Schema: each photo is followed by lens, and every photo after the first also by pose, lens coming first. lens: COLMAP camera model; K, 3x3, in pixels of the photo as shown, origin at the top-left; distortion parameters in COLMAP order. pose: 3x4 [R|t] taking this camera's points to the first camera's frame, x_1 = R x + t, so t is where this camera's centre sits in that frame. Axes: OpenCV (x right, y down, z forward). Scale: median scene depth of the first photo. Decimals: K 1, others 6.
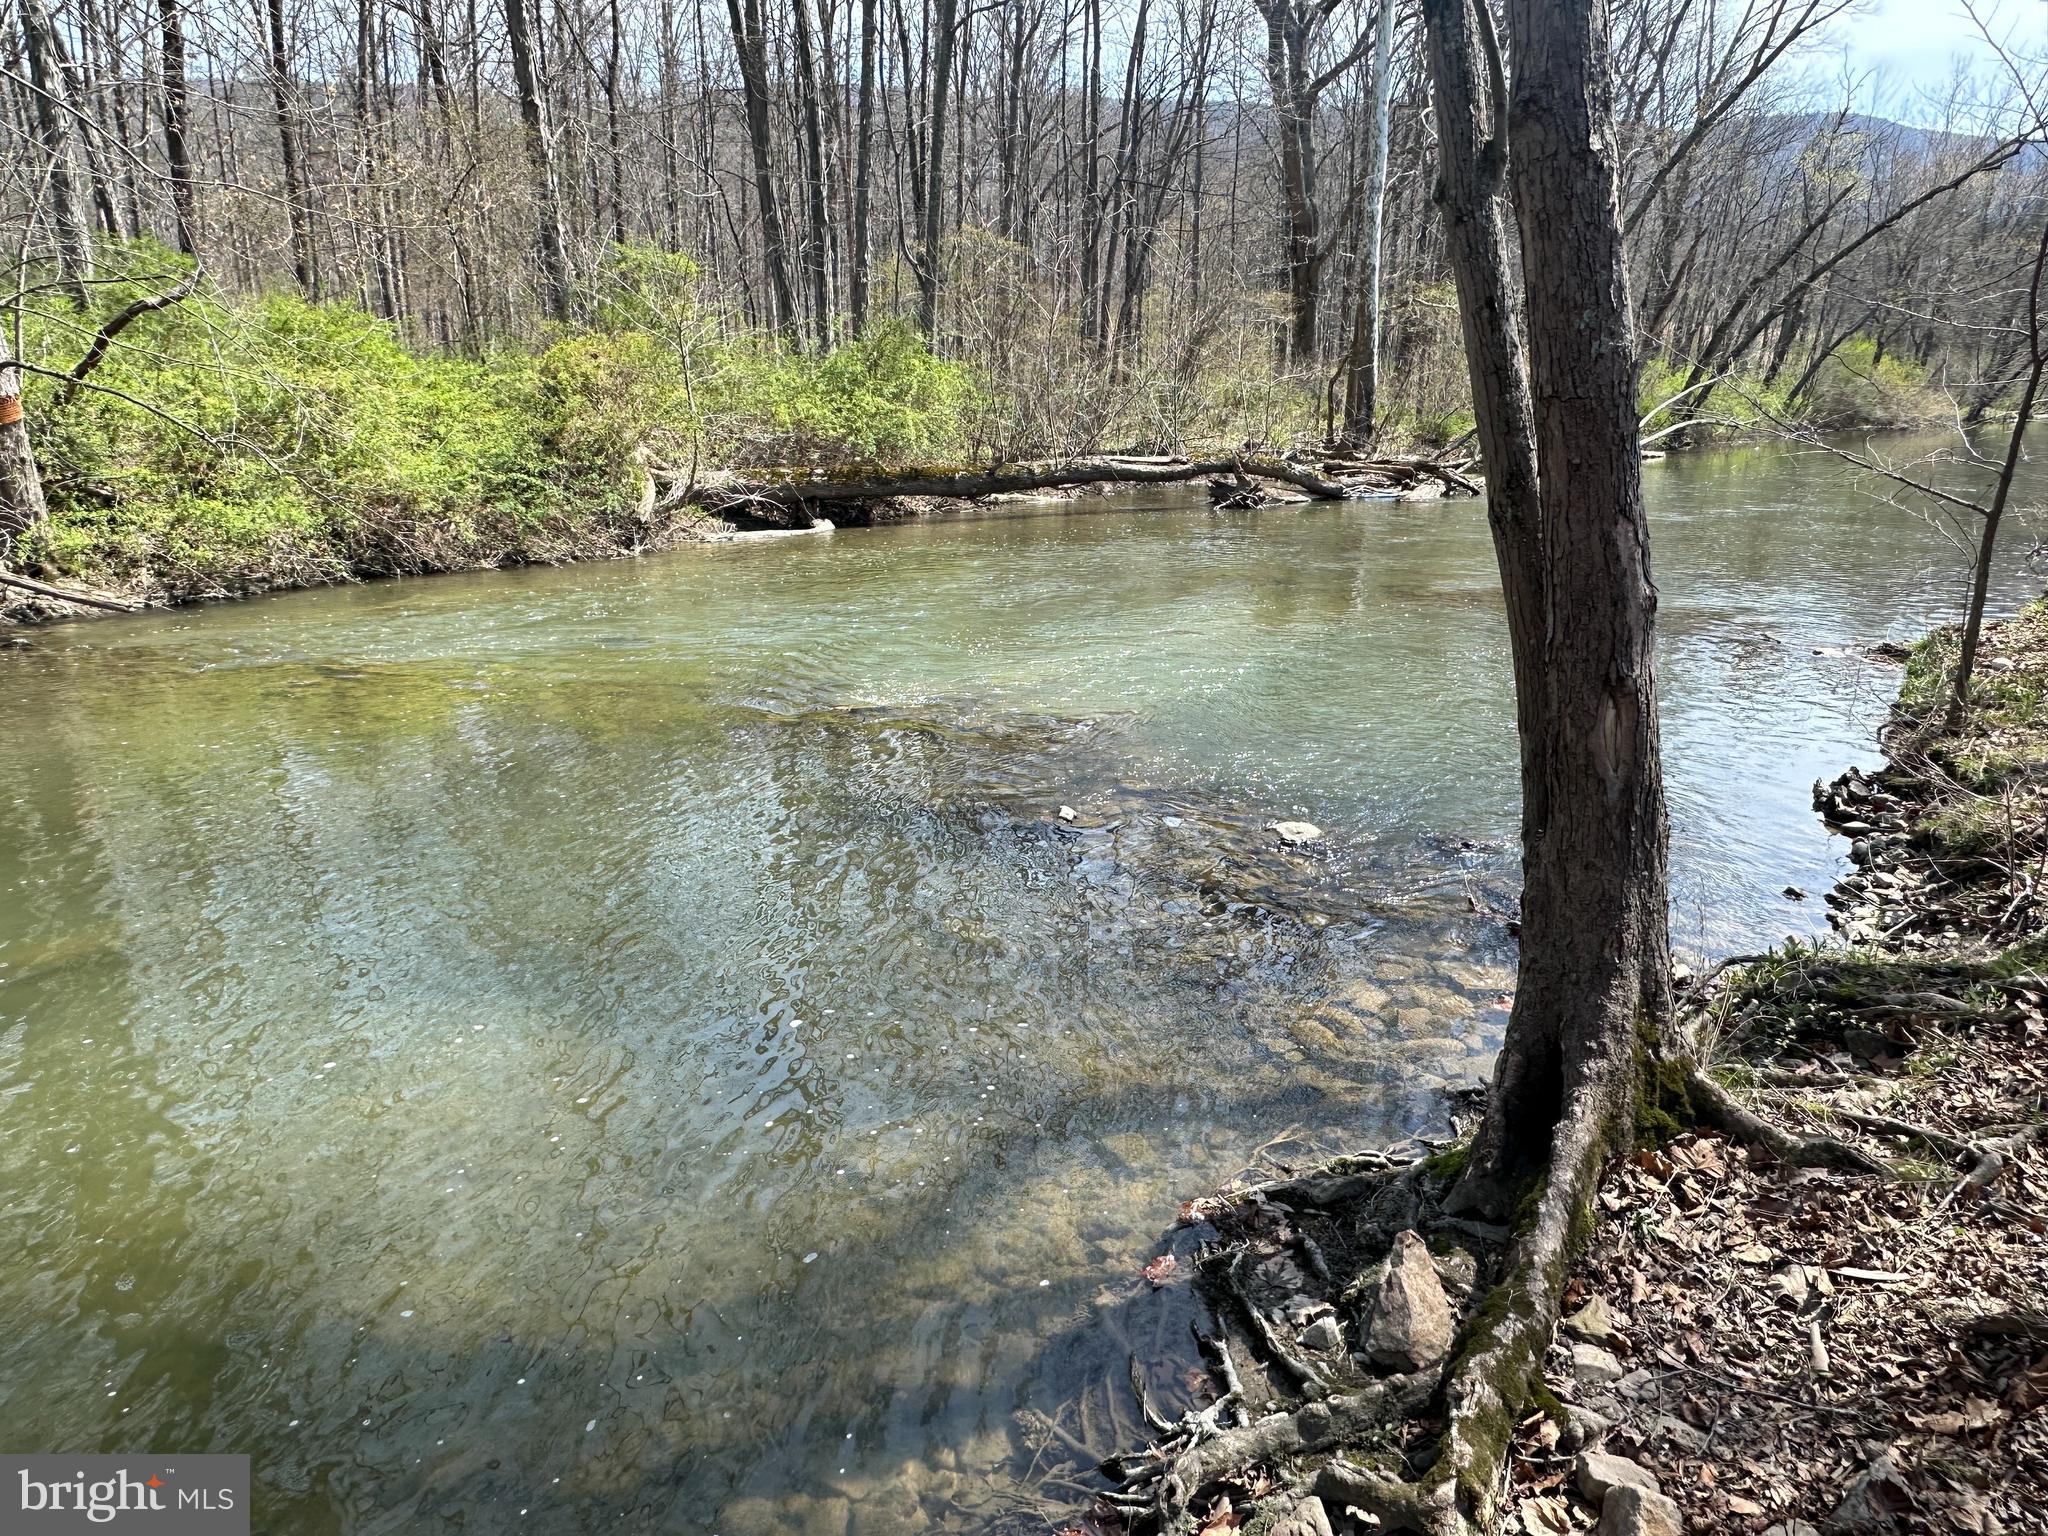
lens RADIAL K [[1317.6, 0, 1024.0], [0, 1317.6, 768.0], [0, 0, 1]] dist [-0.004264, 0.003356]
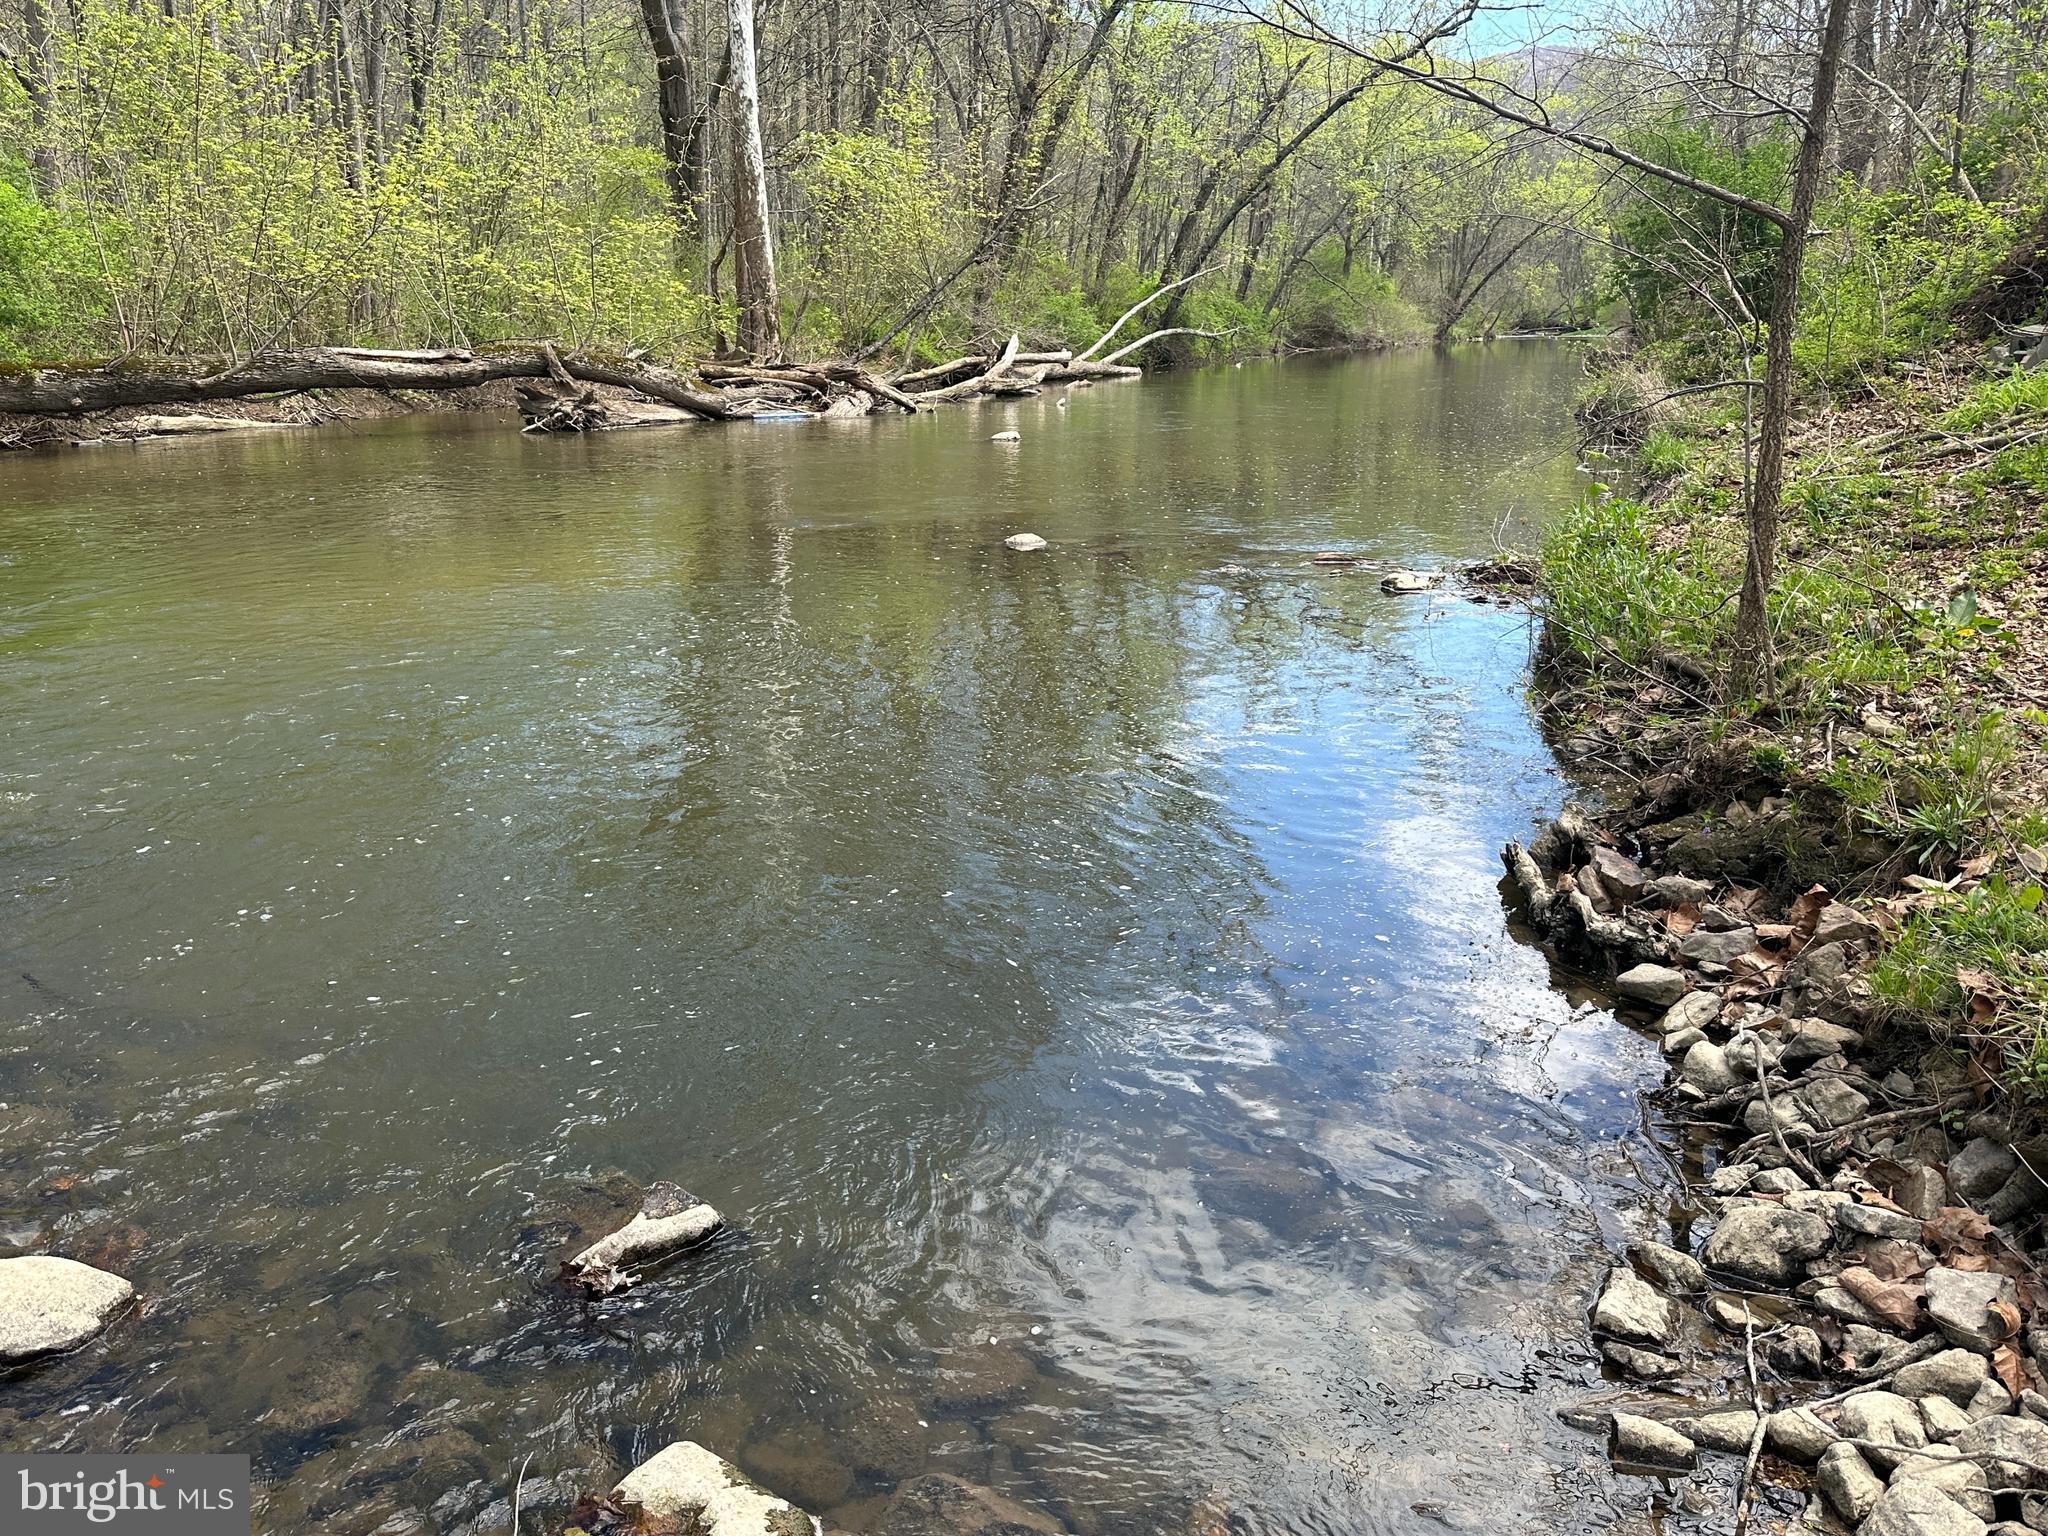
lens RADIAL K [[1593.7, 0, 1031.9], [0, 1593.7, 791.8], [0, 0, 1]] dist [0.025744, -0.037645]
pose [[0.930217, -0.101609, 0.352664, 0.283998], [0.099996, 0.994726, 0.022842, -0.039860], [-0.353125, 0.014017, 0.935471, 0.594434]]
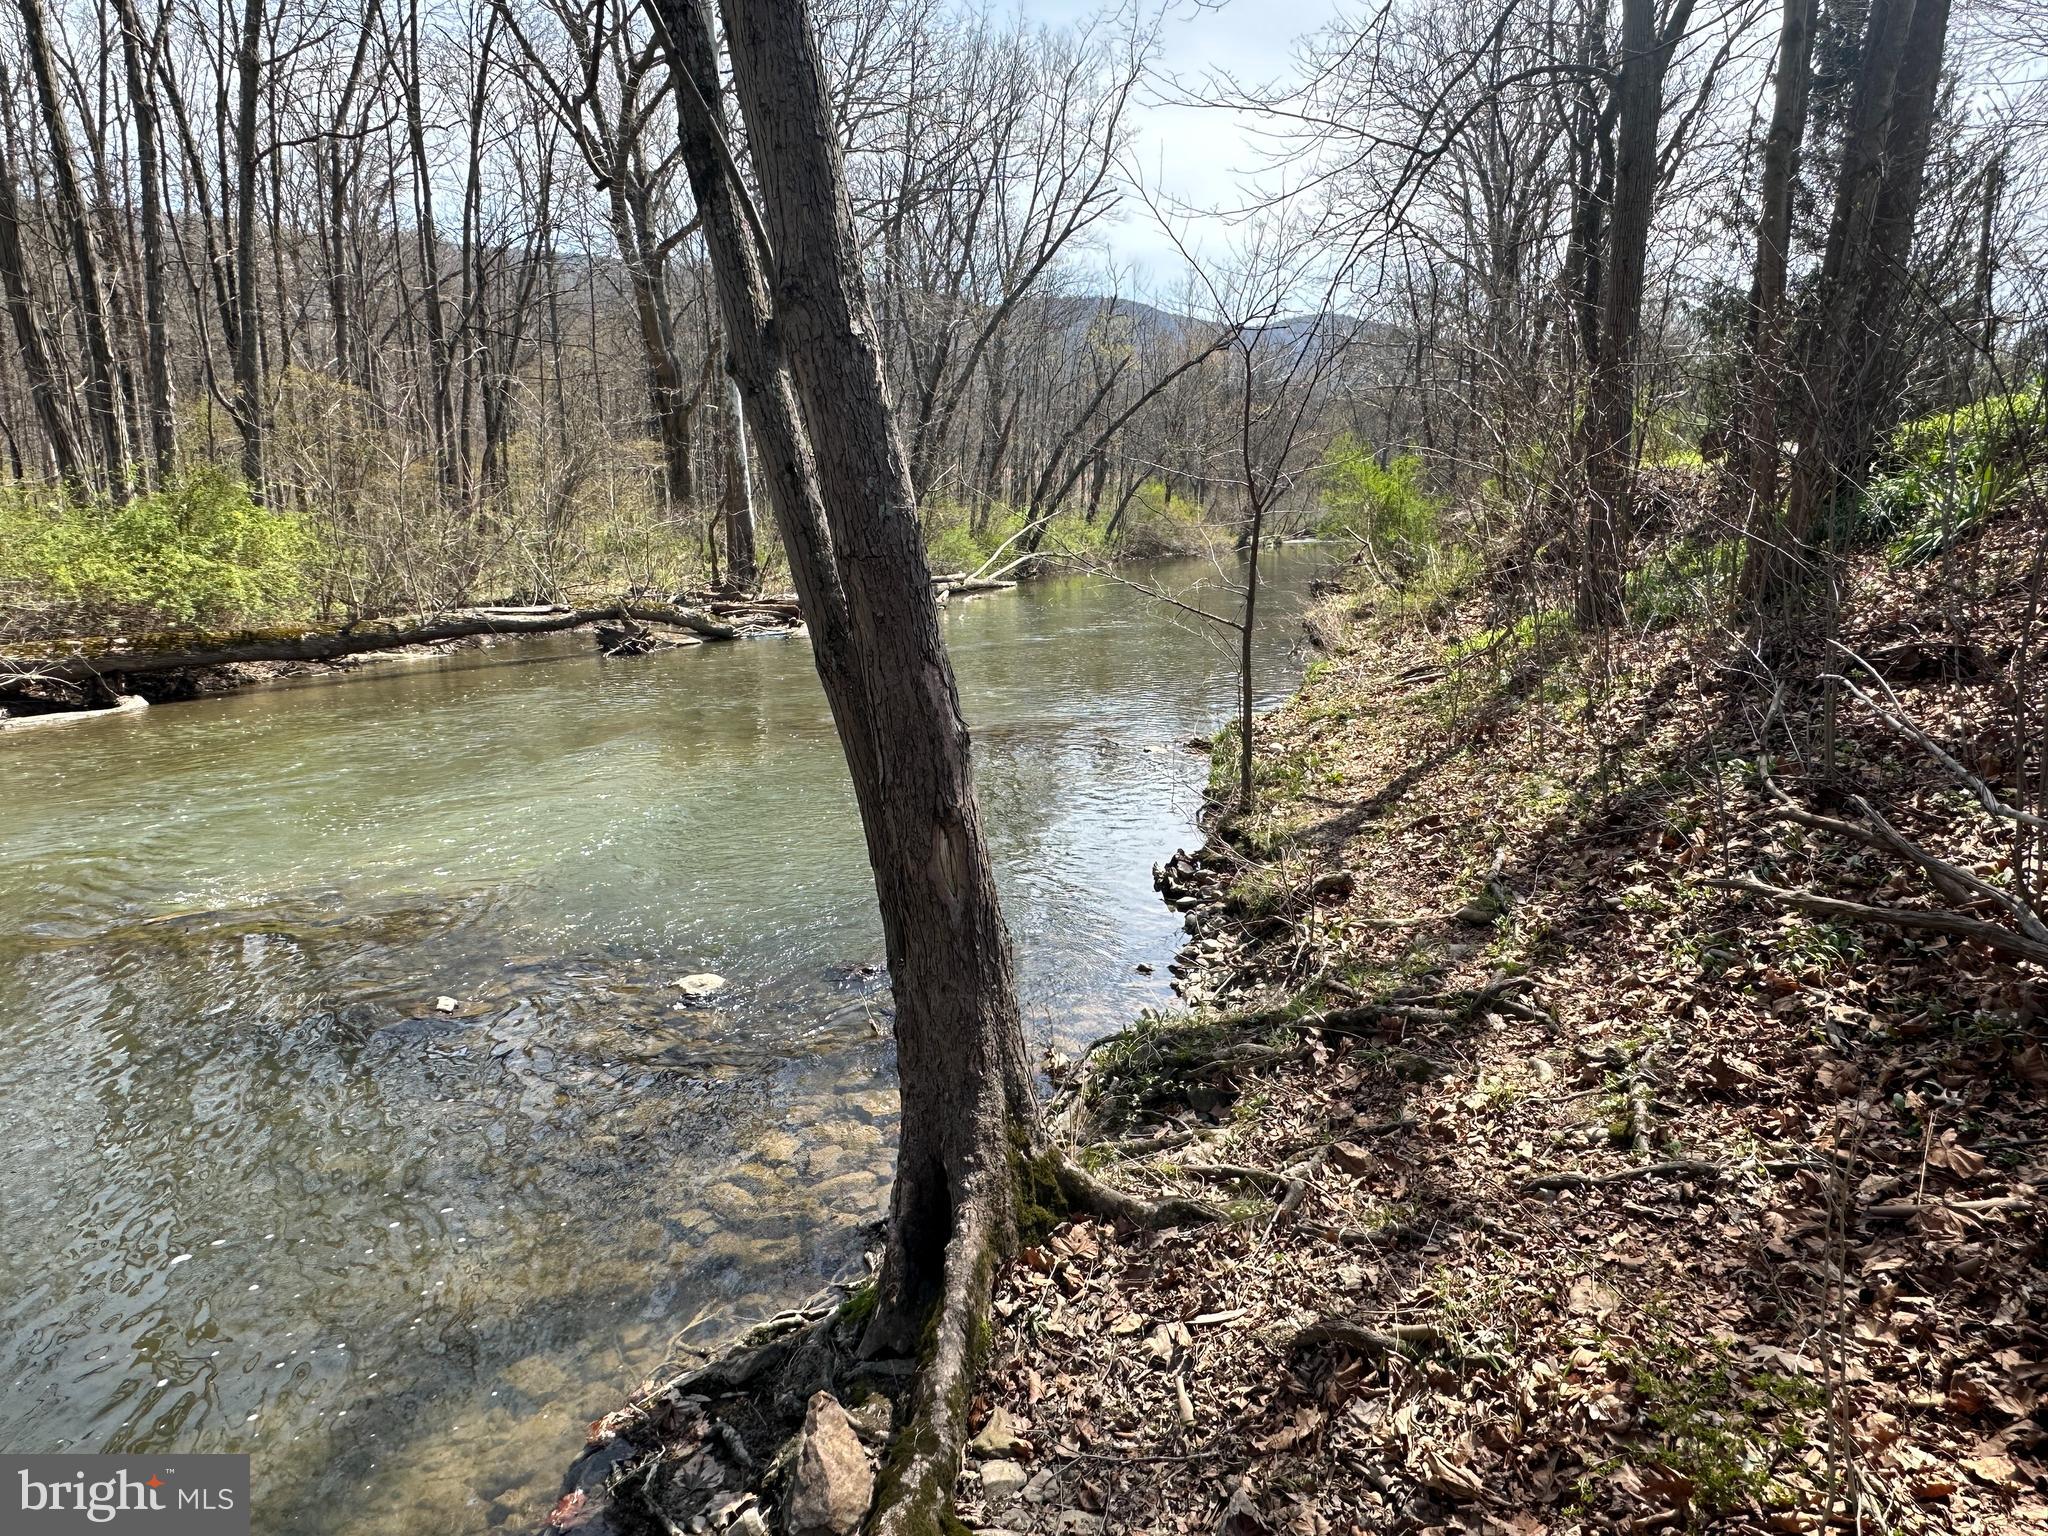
lens RADIAL K [[1315.4, 0, 1011.9], [0, 1315.4, 776.9], [0, 0, 1]] dist [-0.003141, 0.000494]
pose [[0.906017, -0.096629, 0.412062, 0.028037], [0.135508, 0.988567, -0.066127, -0.007568], [-0.400961, 0.115750, 0.908753, 0.000737]]
